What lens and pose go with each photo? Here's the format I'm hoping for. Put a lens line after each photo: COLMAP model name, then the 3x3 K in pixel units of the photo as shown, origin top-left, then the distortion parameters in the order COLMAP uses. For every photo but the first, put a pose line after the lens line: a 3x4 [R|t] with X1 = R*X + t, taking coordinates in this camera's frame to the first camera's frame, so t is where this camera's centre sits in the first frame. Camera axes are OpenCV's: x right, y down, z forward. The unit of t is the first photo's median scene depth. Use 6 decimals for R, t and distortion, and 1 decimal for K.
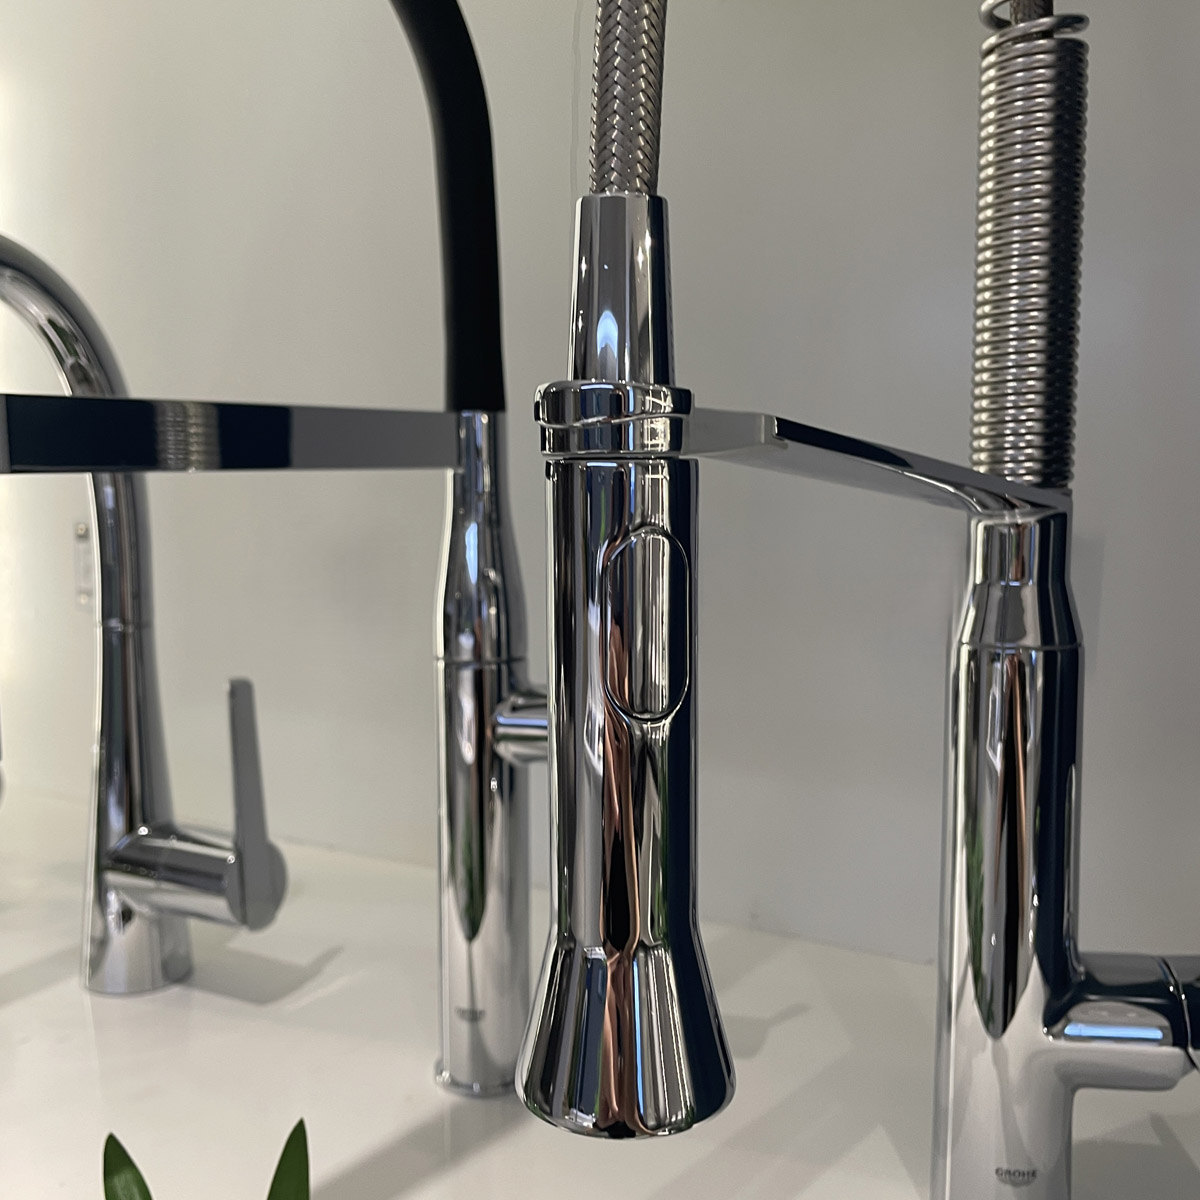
lens RADIAL K [[1230.6, 0, 593.6], [0, 1230.6, 591.8], [0, 0, 1]] dist [0.097104, -0.156311]
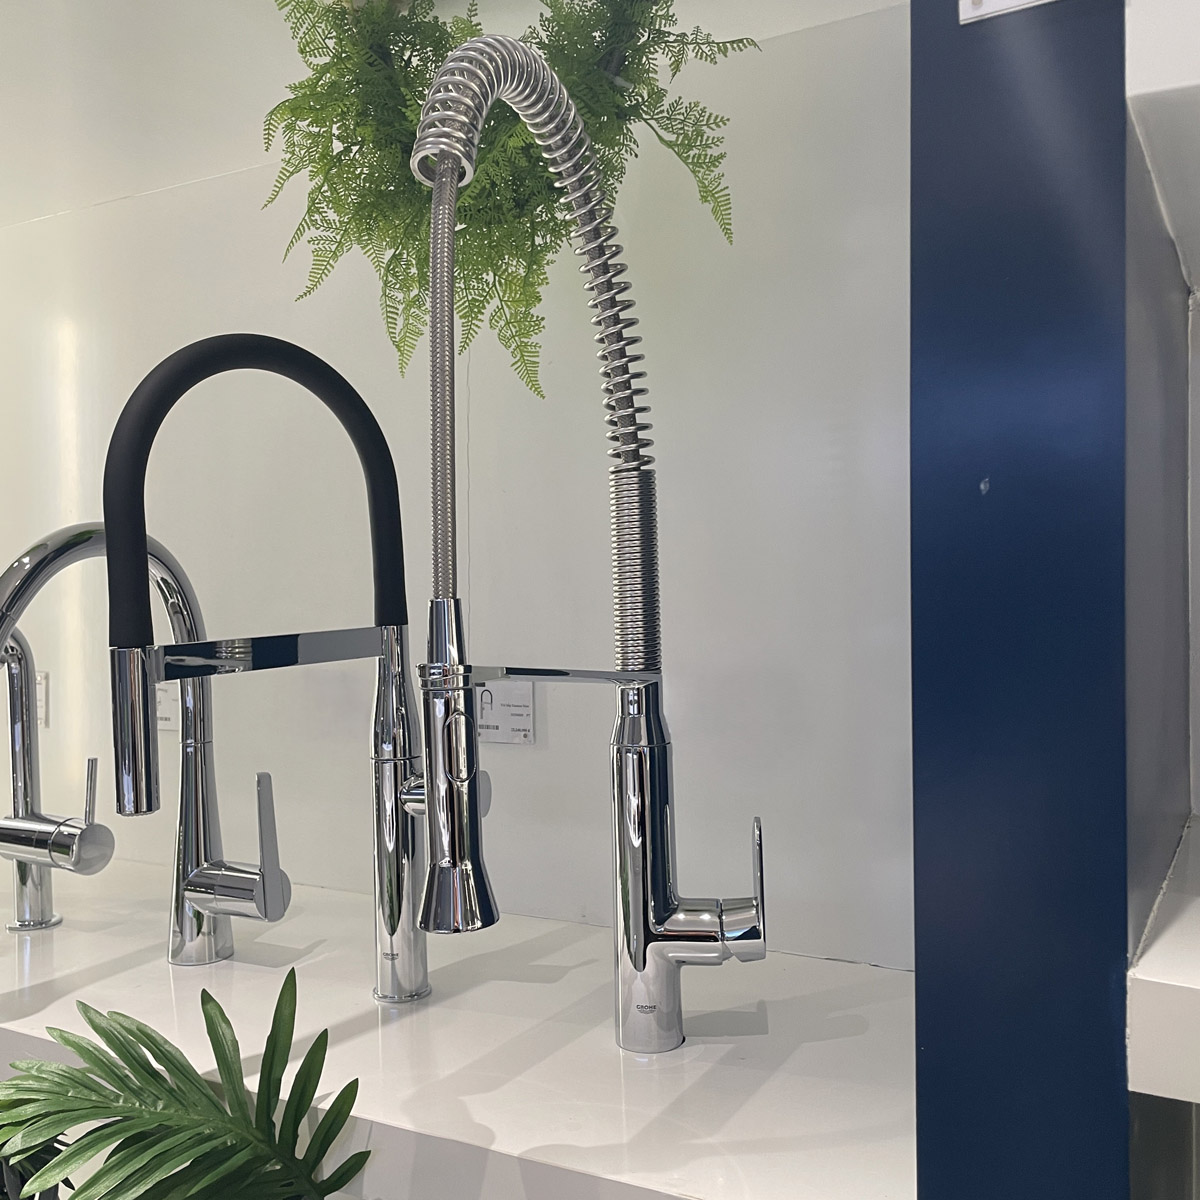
lens RADIAL K [[1220.3, 0, 600.0], [0, 1220.3, 600.0], [0, 0, 1]] dist [0.093305, -0.140696]
pose [[0.999751, -0.021869, -0.004376, 0.233600], [0.021531, 0.997561, -0.066401, -0.053547], [0.005818, 0.066291, 0.997783, -0.860817]]
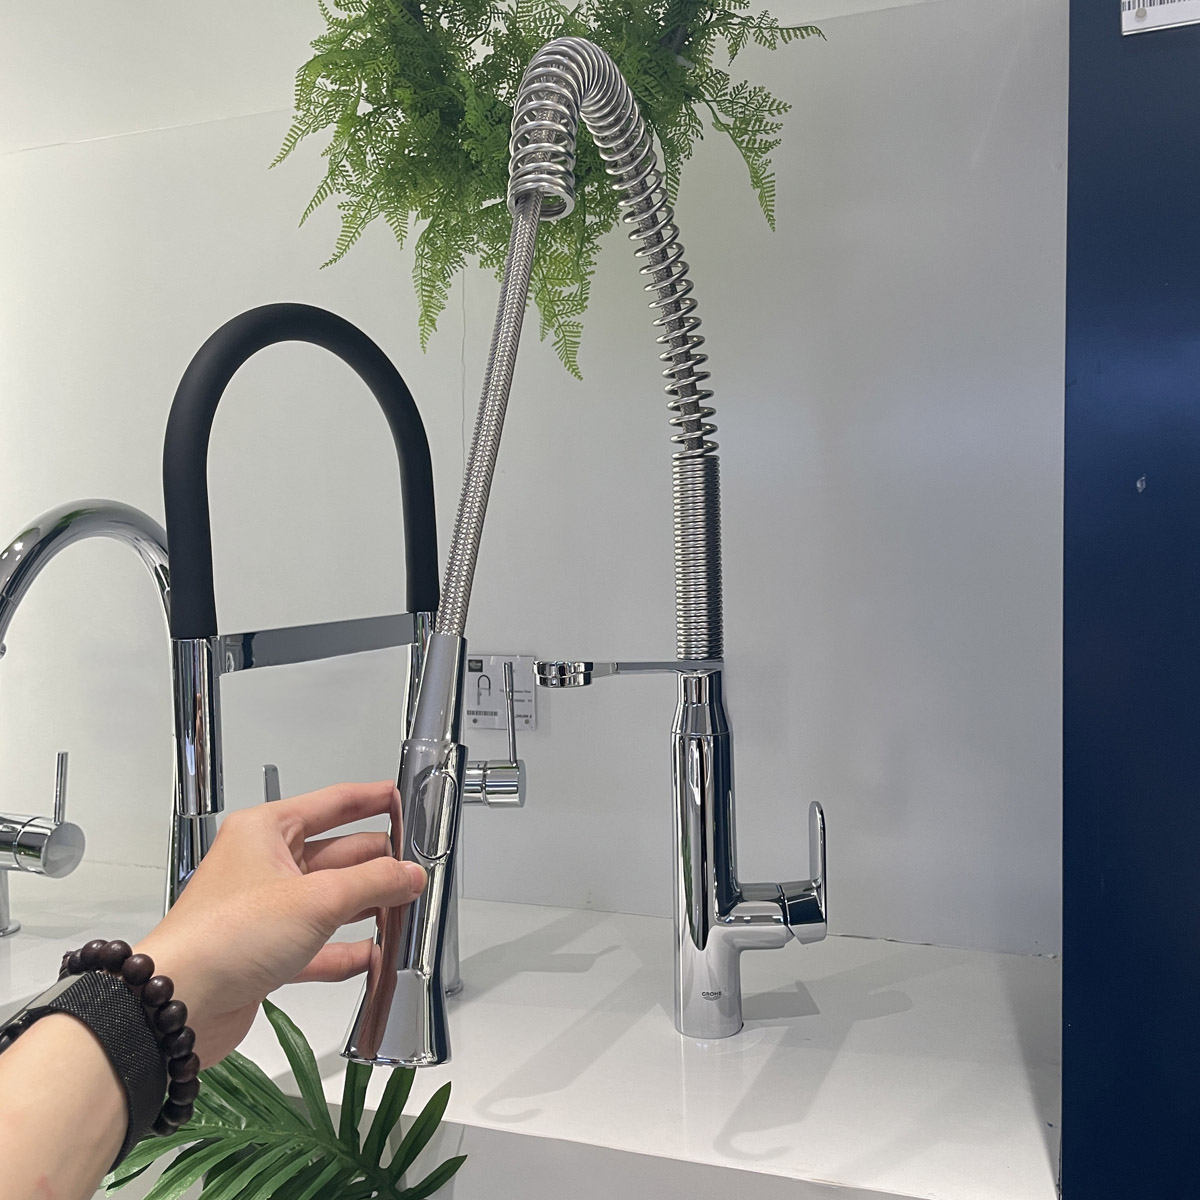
lens RADIAL K [[1222.9, 0, 627.0], [0, 1222.9, 598.3], [0, 0, 1]] dist [0.087203, -0.133060]
pose [[0.988541, -0.019973, 0.149628, -0.070227], [0.026752, 0.998698, -0.043428, -0.079175], [-0.148566, 0.046933, 0.987788, -0.823098]]
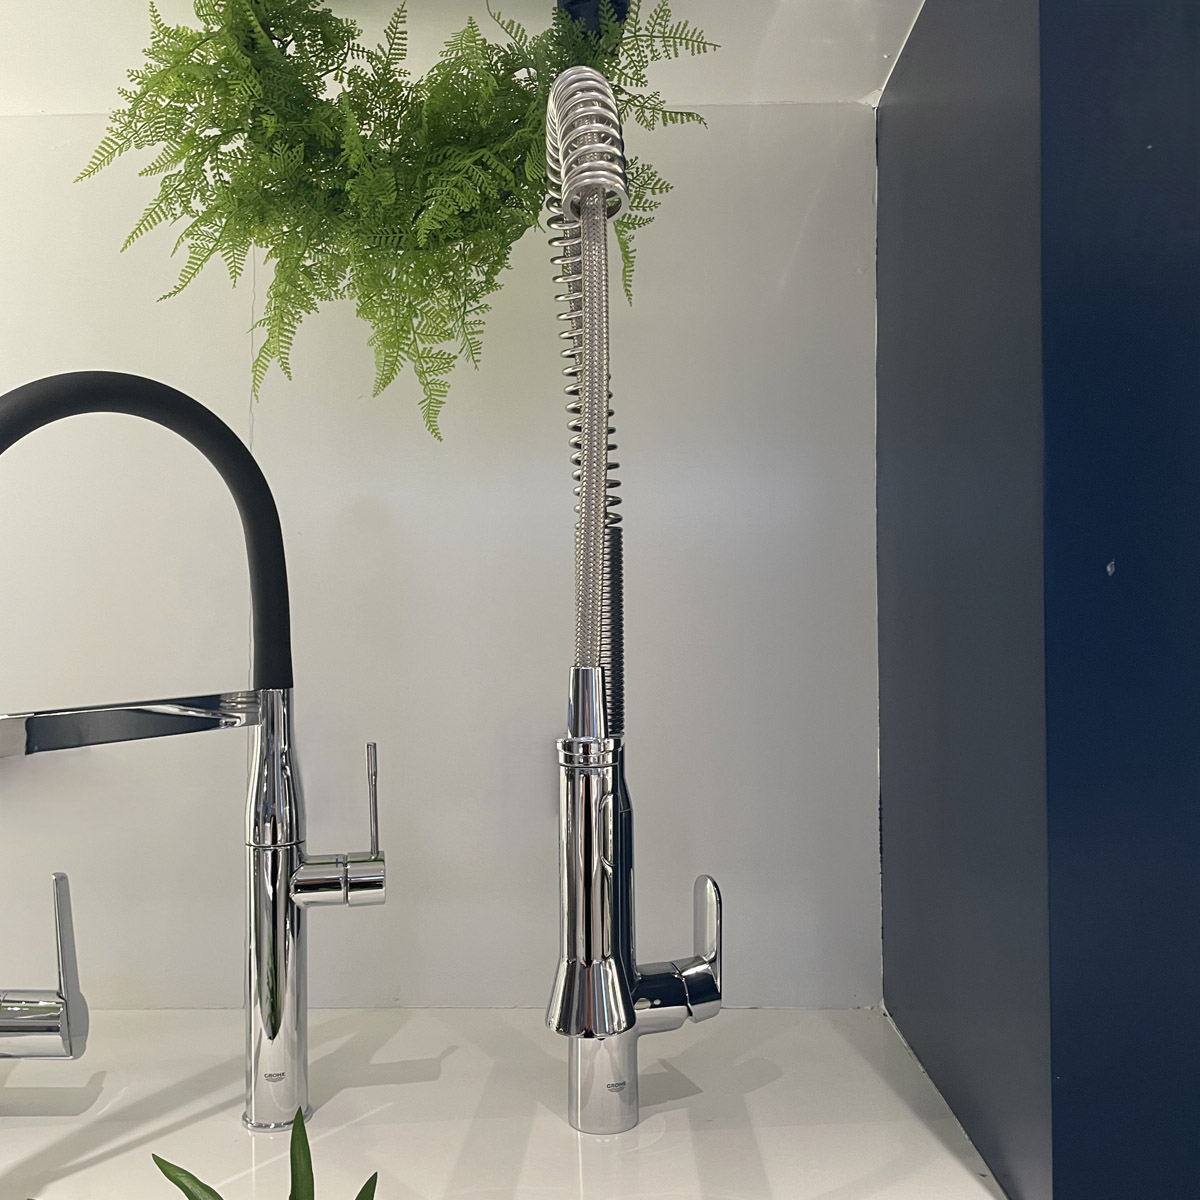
lens RADIAL K [[1220.3, 0, 600.0], [0, 1220.3, 600.0], [0, 0, 1]] dist [0.093305, -0.140696]
pose [[0.884124, -0.004247, 0.467233, -0.474818], [0.047058, 0.995684, -0.079994, -0.112925], [-0.464876, 0.092712, 0.880508, -0.629033]]
